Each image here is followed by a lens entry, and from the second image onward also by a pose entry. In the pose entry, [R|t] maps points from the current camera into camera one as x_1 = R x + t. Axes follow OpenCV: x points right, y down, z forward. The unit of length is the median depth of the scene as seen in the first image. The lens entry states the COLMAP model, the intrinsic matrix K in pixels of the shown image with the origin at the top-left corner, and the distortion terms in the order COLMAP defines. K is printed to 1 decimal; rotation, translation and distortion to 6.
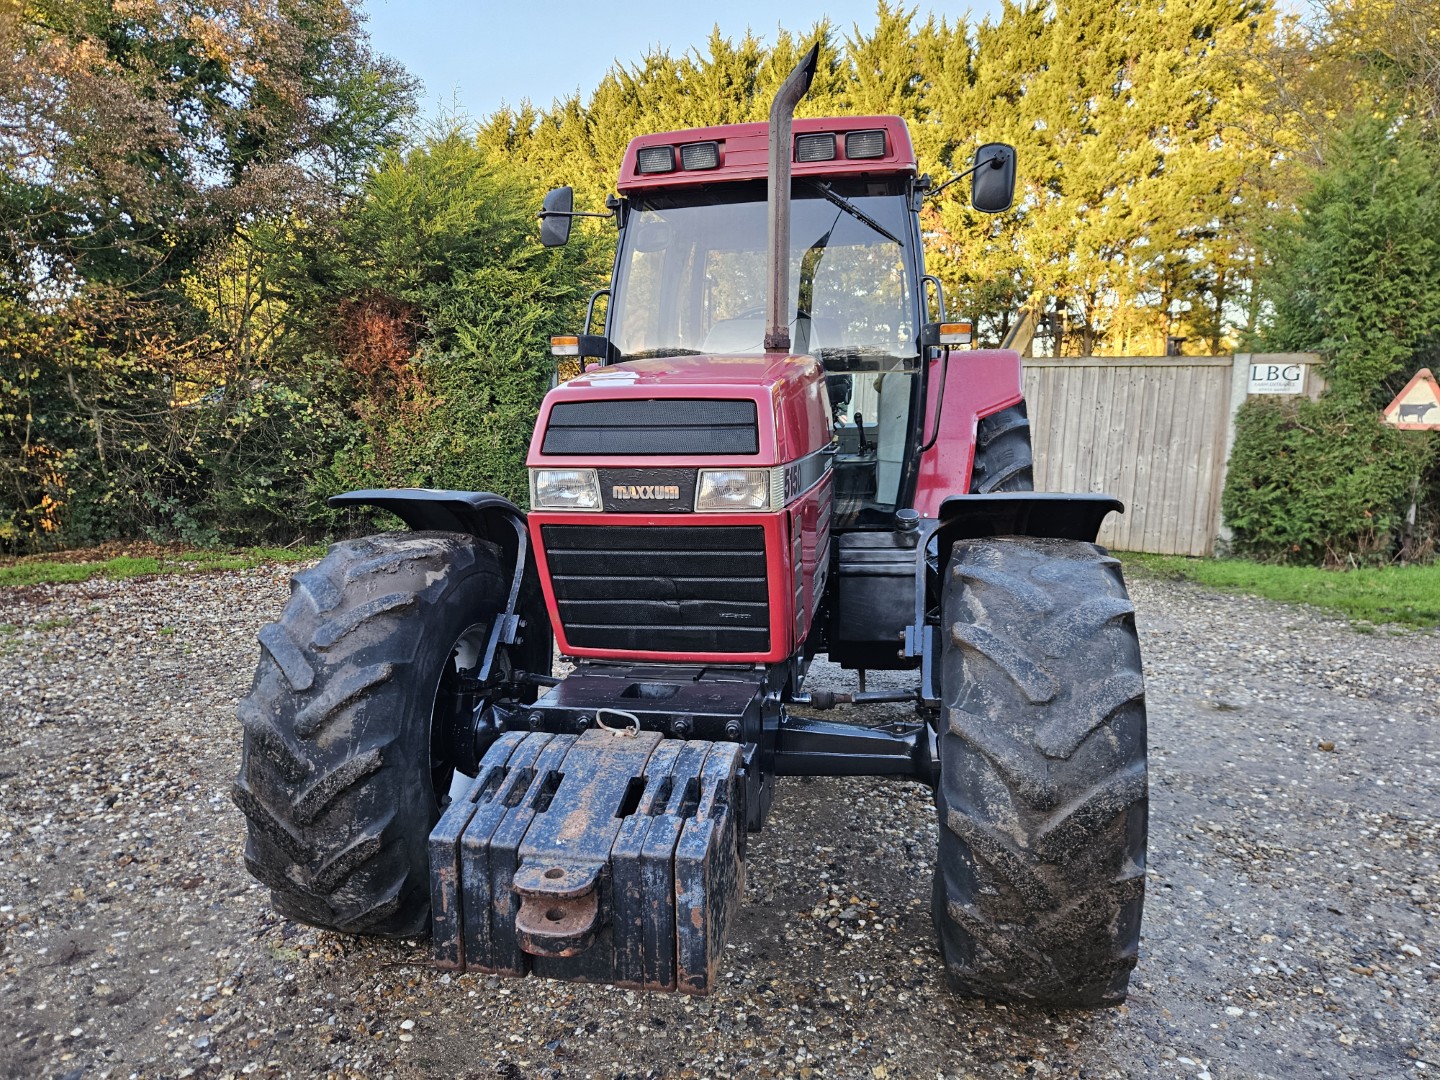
lens RADIAL K [[957.3, 0, 720.0], [0, 957.3, 540.0], [0, 0, 1]] dist [0.070000, -0.070988]
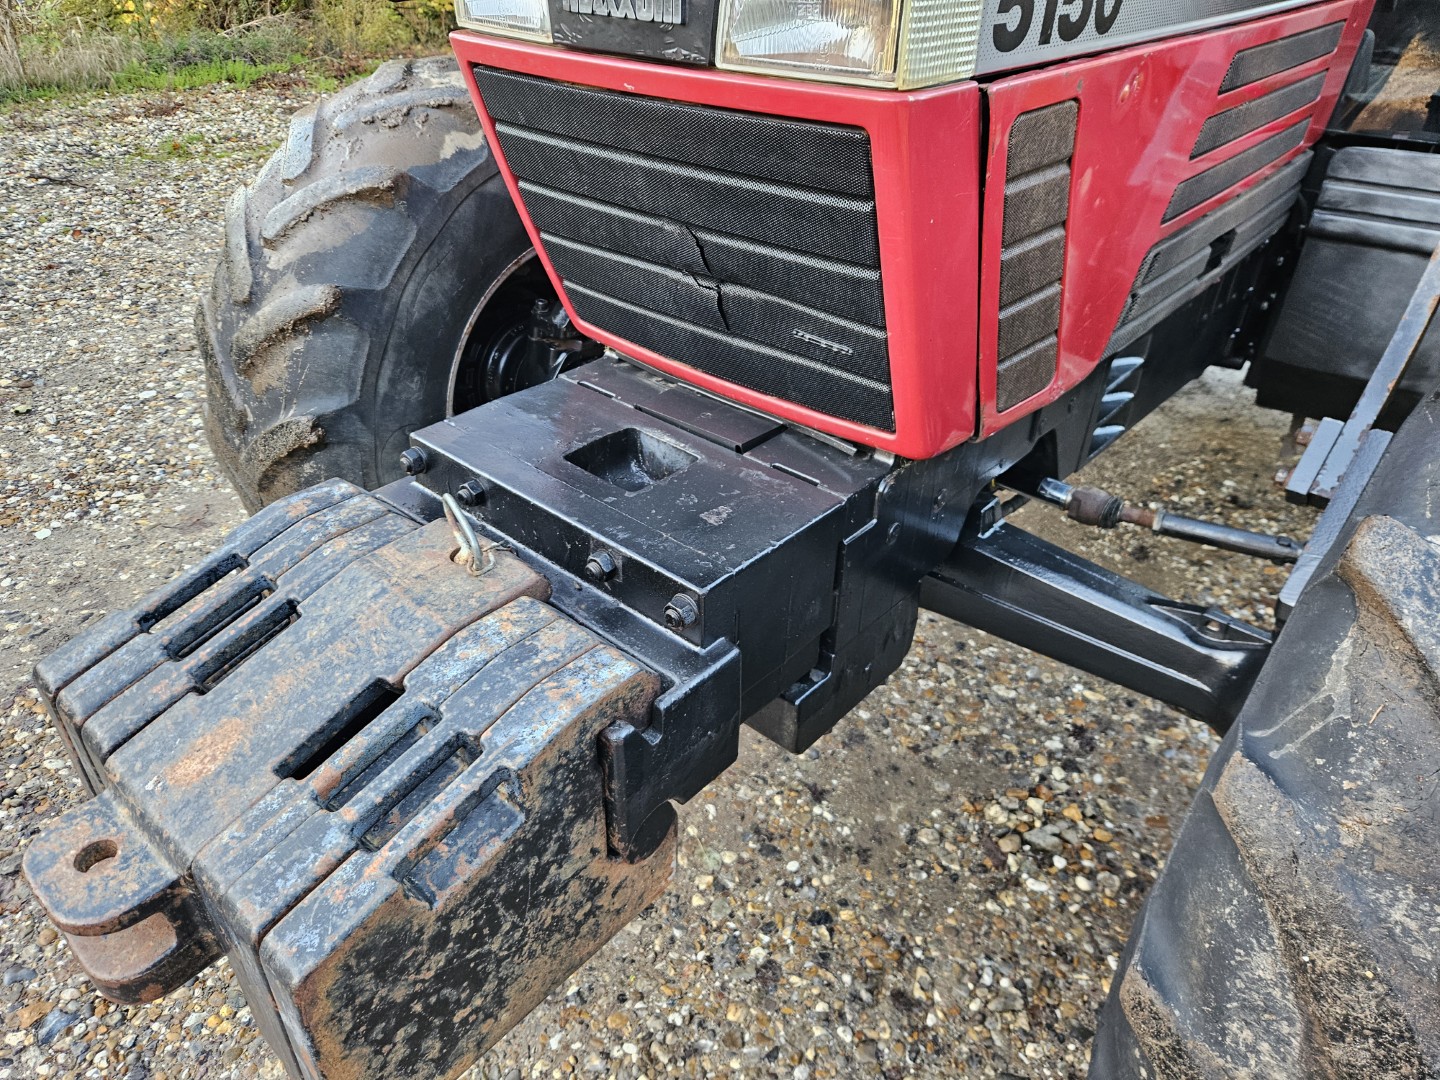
lens RADIAL K [[957.3, 0, 720.0], [0, 957.3, 540.0], [0, 0, 1]] dist [0.070000, -0.070988]
pose [[0.859636, 0.303511, -0.410983, 0.172039], [-0.095885, 0.885966, 0.453729, -0.033672], [0.501829, -0.350634, 0.790711, 0.557849]]
